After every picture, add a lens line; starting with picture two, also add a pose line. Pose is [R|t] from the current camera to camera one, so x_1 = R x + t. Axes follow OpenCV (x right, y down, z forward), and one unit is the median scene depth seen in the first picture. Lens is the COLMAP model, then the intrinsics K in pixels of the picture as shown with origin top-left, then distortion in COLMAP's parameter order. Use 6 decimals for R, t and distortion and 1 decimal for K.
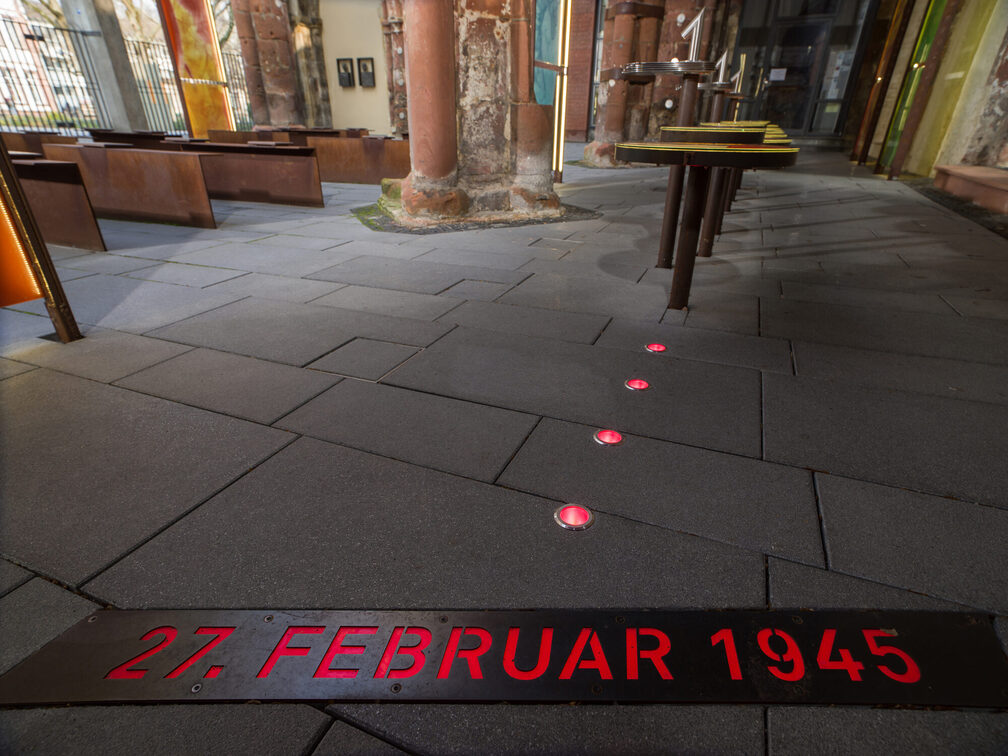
lens RADIAL K [[550.1, 0, 504.0], [0, 550.1, 378.0], [0, 0, 1]] dist [-0.000908, -0.000224]
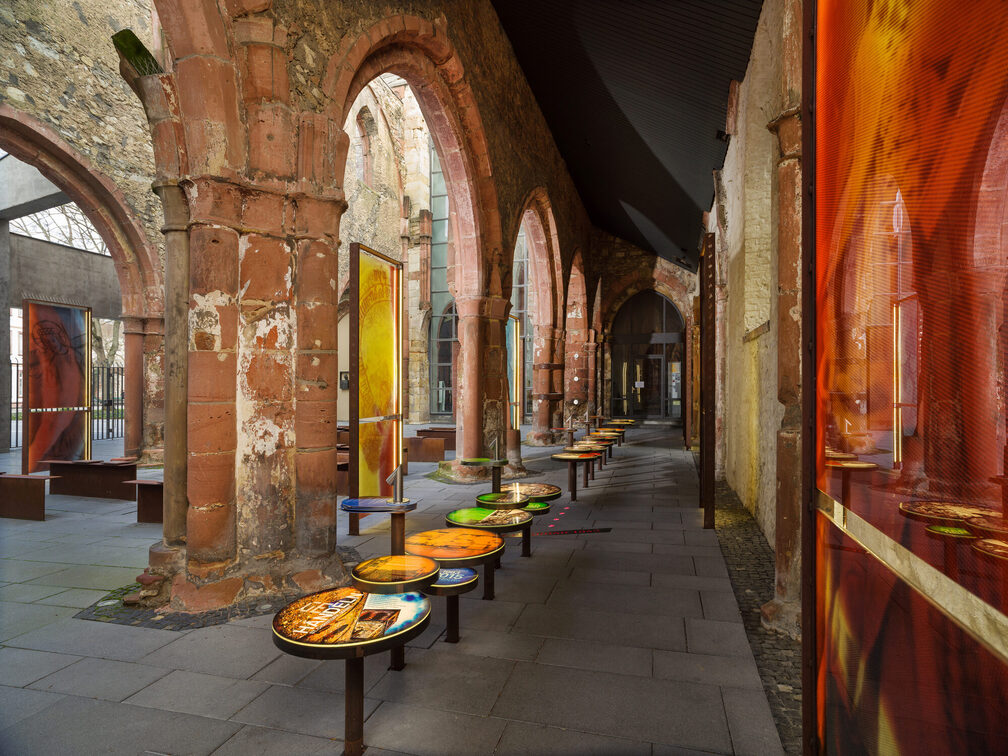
lens RADIAL K [[670.8, 0, 504.0], [0, 670.8, 378.0], [0, 0, 1]] dist [-0.001065, -0.003248]
pose [[0.990731, -0.018010, 0.134639, -0.198599], [0.072658, 0.907726, -0.413225, 0.265633], [-0.114773, 0.419178, 0.900620, -0.916106]]
